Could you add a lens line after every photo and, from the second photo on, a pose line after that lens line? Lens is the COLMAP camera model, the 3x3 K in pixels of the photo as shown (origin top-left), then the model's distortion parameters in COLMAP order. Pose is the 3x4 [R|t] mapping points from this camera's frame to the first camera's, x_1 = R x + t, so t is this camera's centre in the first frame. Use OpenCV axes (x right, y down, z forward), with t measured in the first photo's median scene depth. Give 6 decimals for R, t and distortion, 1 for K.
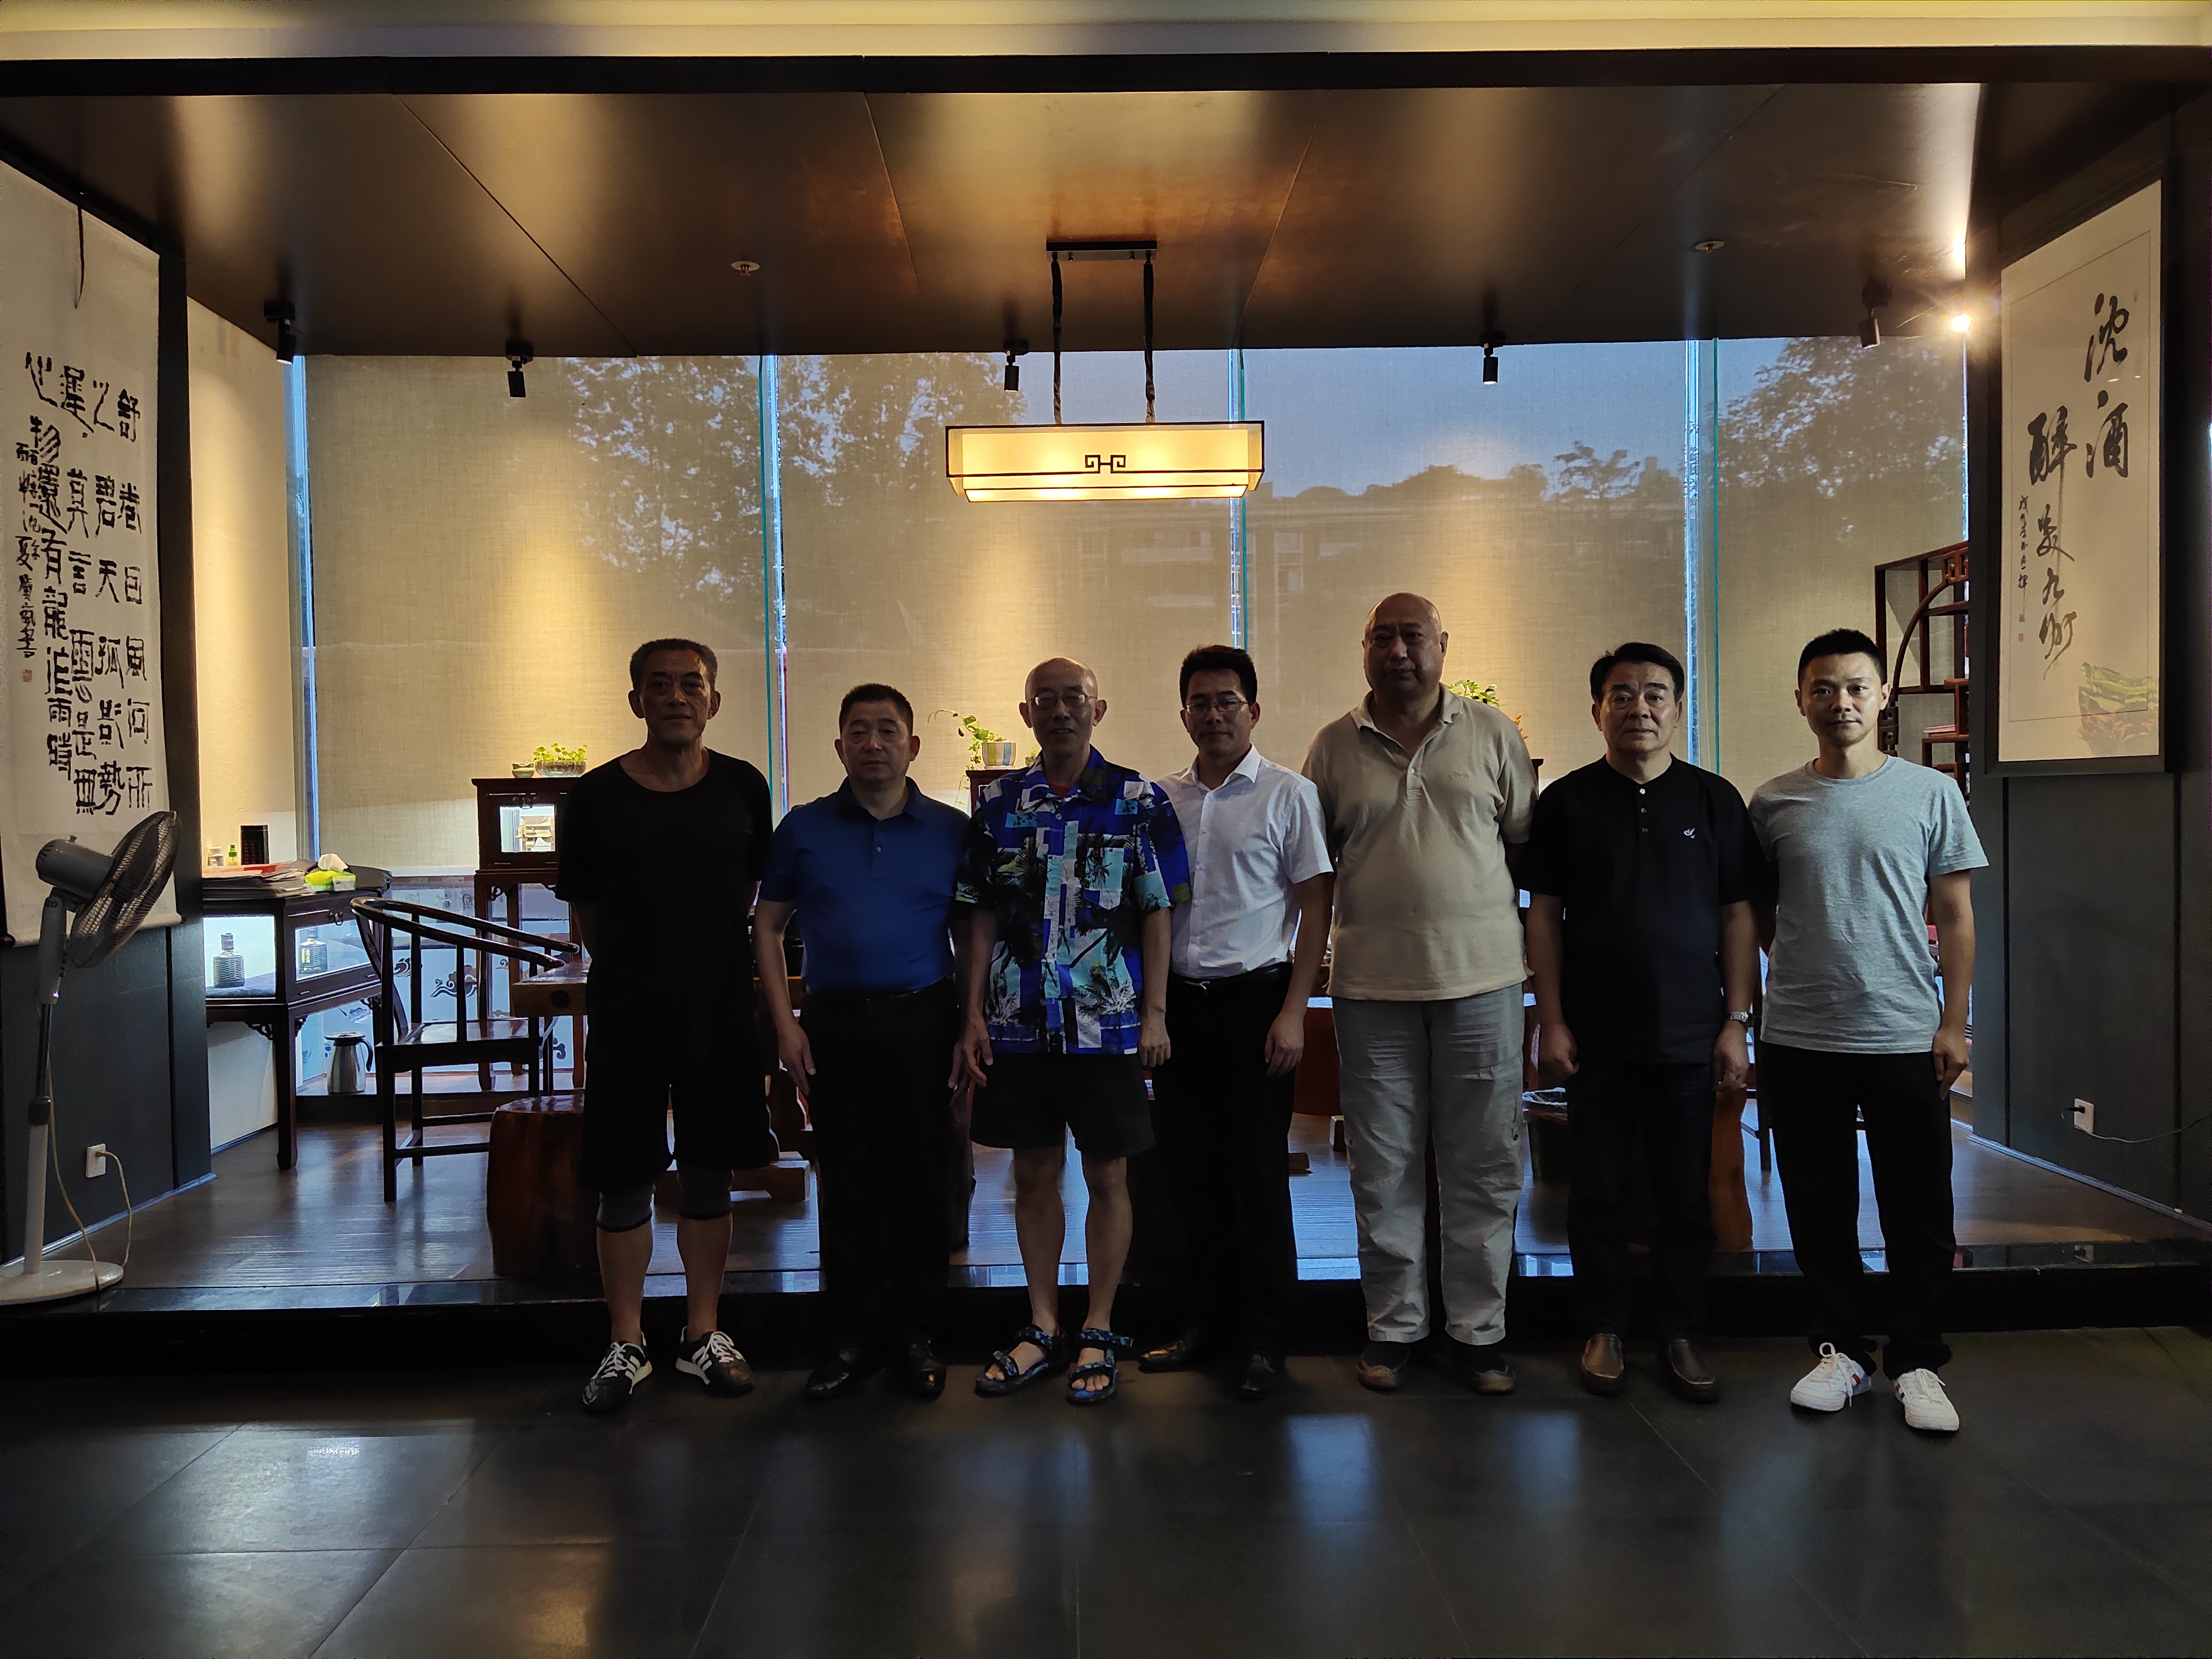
lens RADIAL K [[1617.6, 0, 1106.0], [0, 1617.6, 829.5], [0, 0, 1]] dist [0.043173, -0.088957]
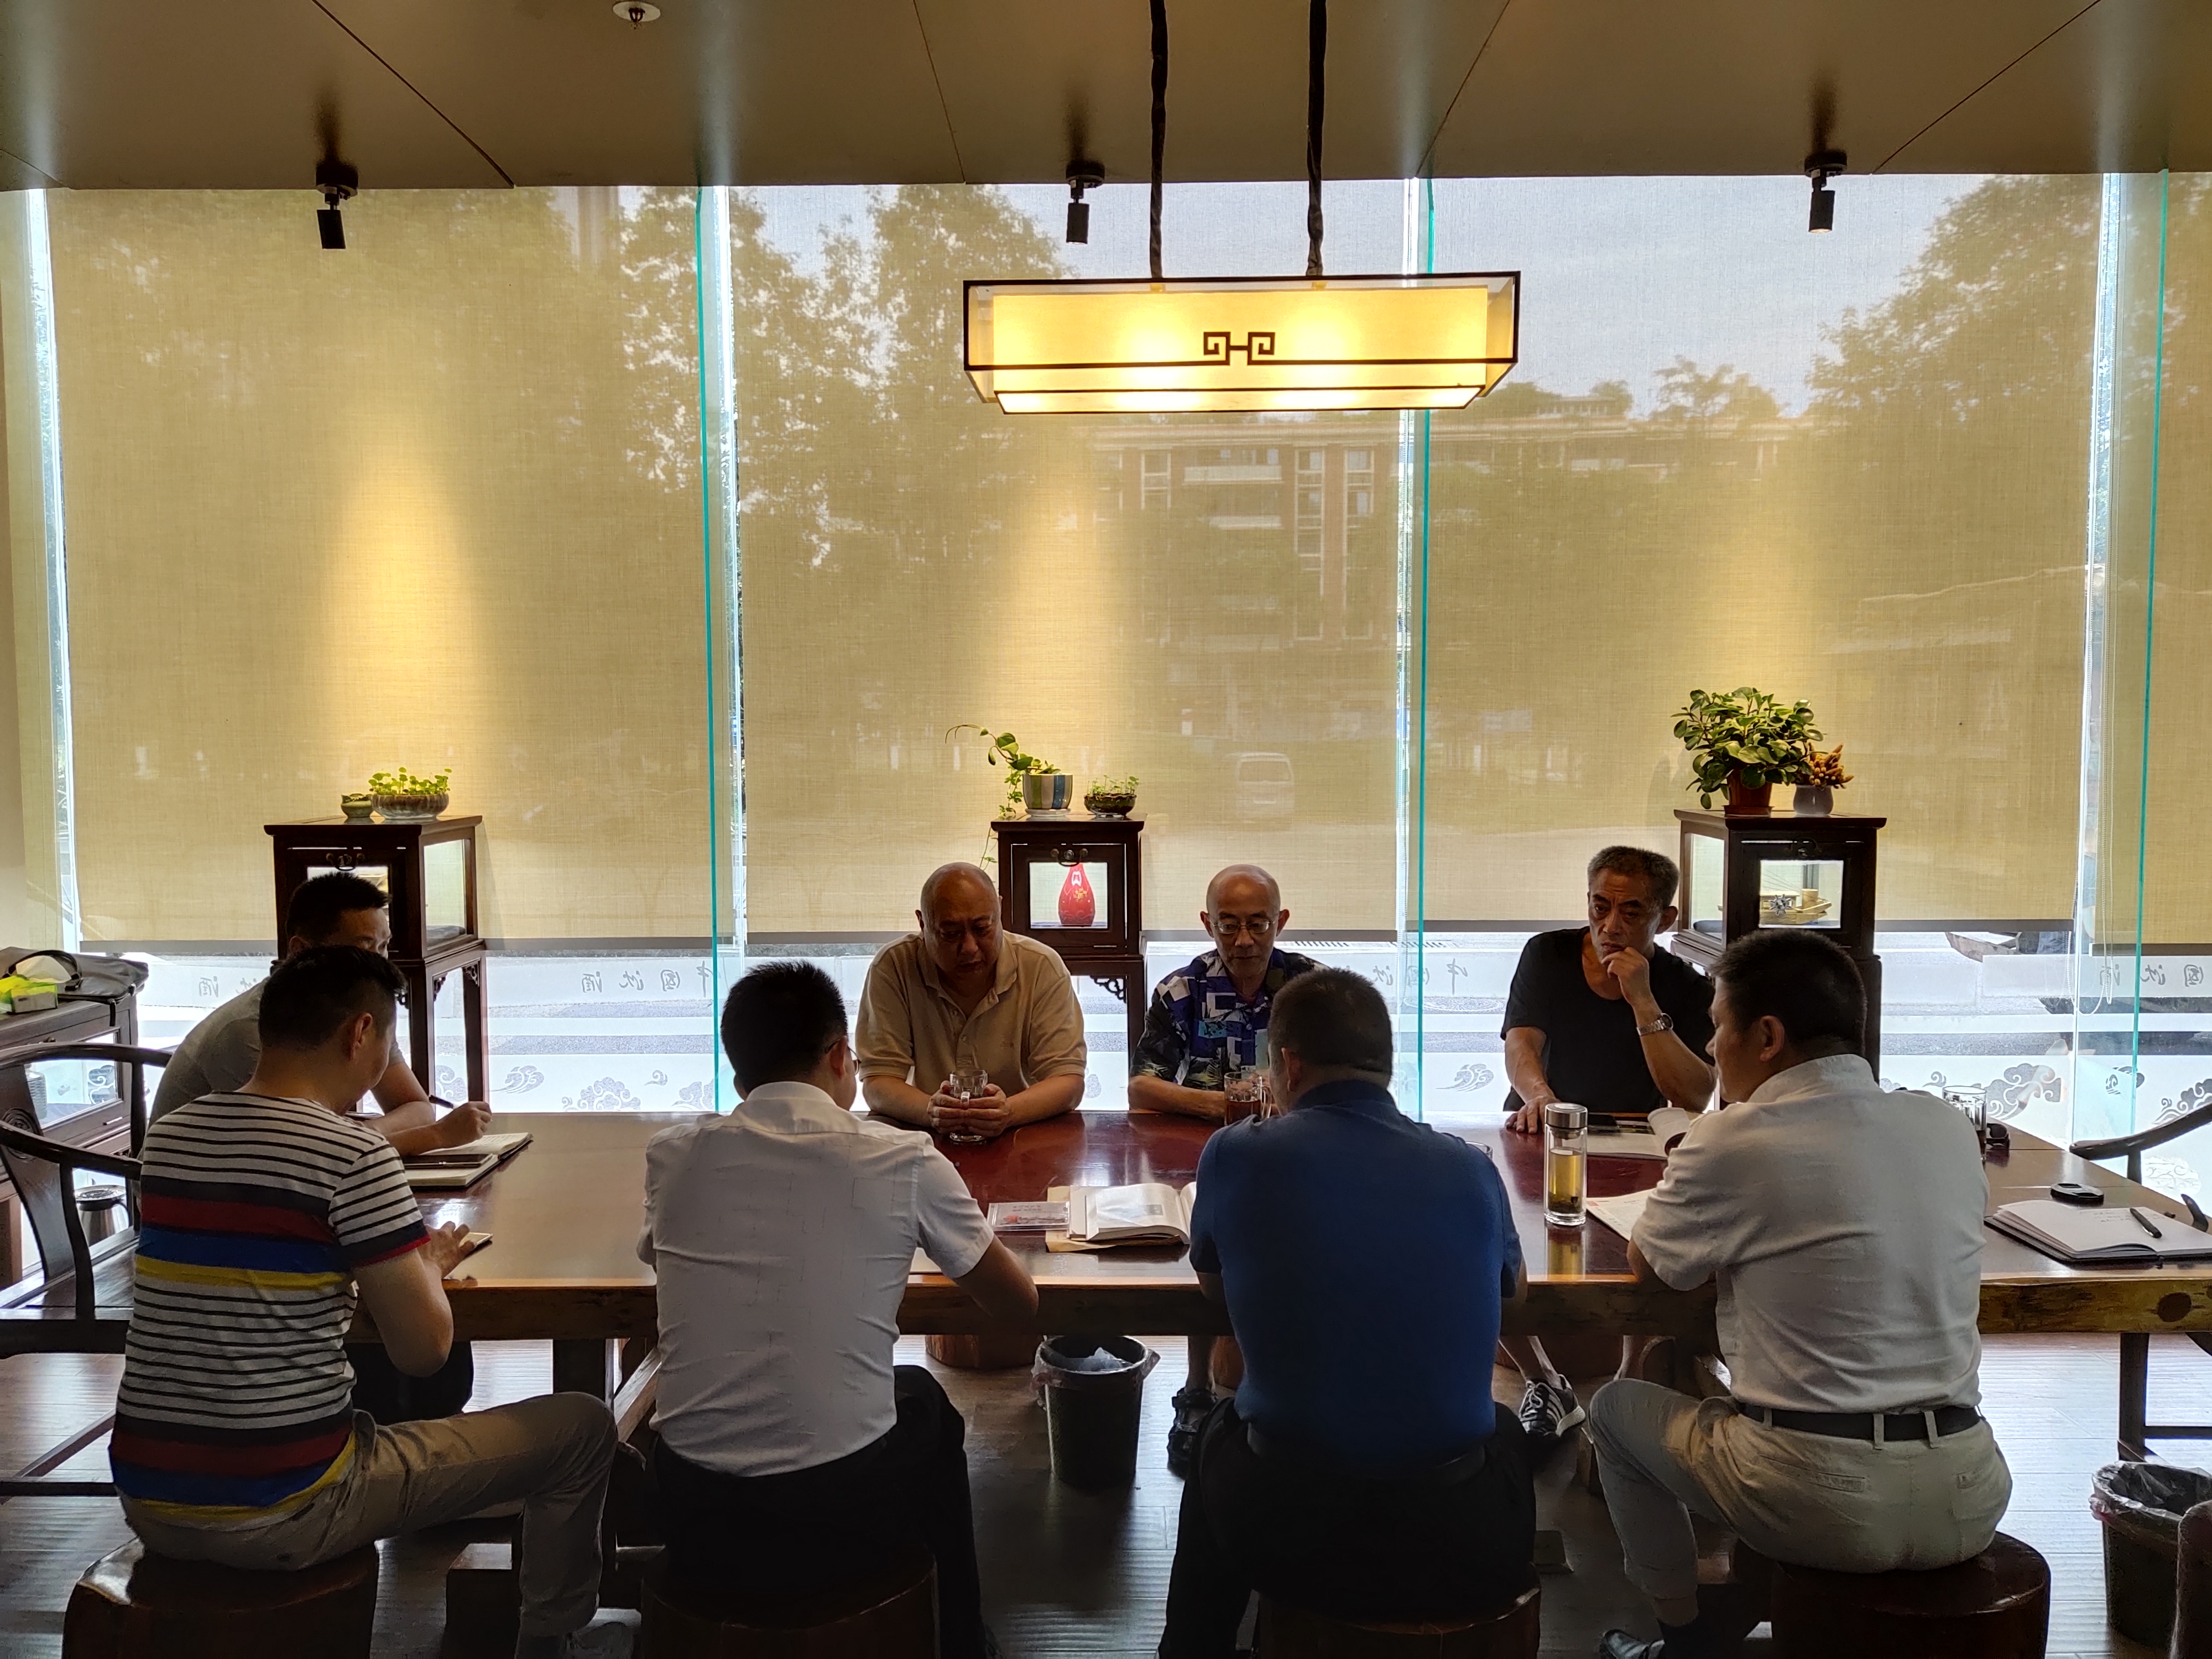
lens RADIAL K [[1582.8, 0, 1069.1], [0, 1582.8, 821.6], [0, 0, 1]] dist [0.064393, -0.085004]
pose [[0.998101, 0.021909, -0.057564, -0.022403], [-0.019061, 0.998589, 0.049570, -0.080474], [0.058568, -0.048379, 0.997110, 0.403070]]
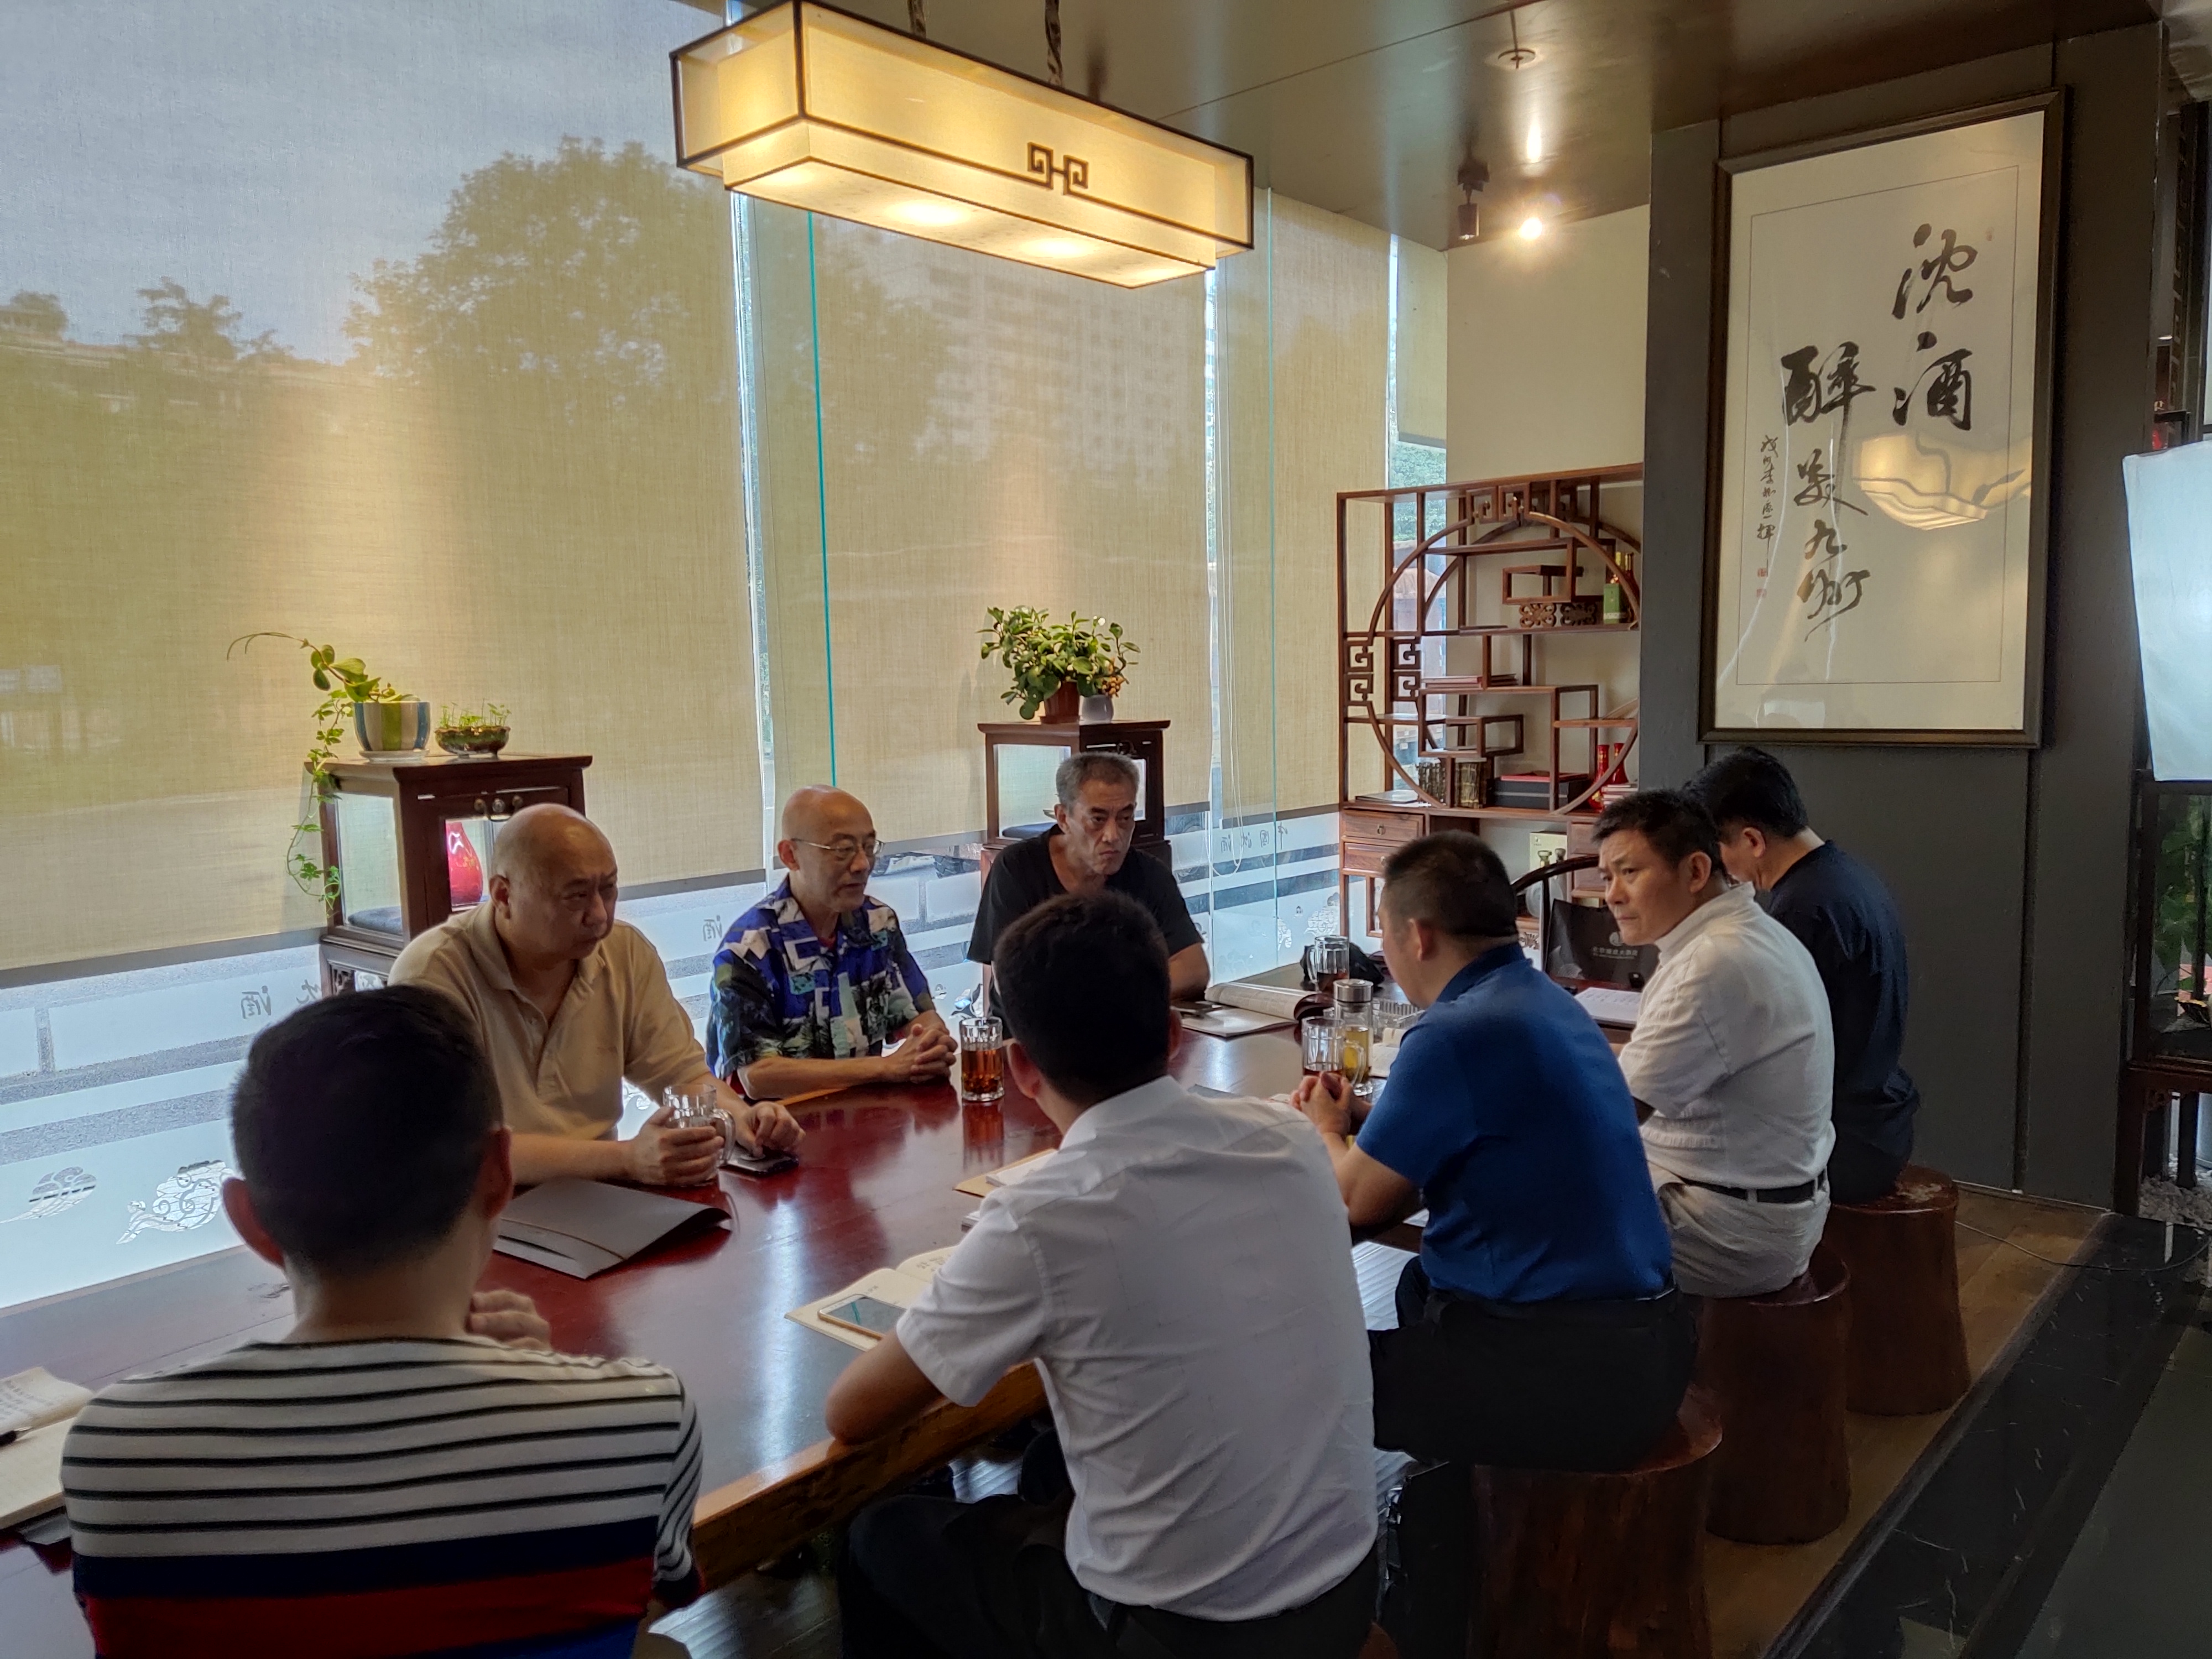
lens RADIAL K [[1587.2, 0, 1066.4], [0, 1587.2, 824.7], [0, 0, 1]] dist [0.095278, -0.114545]
pose [[0.670787, -0.070294, 0.738311, -0.351772], [0.020951, 0.996897, 0.075879, -0.059056], [-0.741354, -0.035430, 0.670178, 0.617125]]
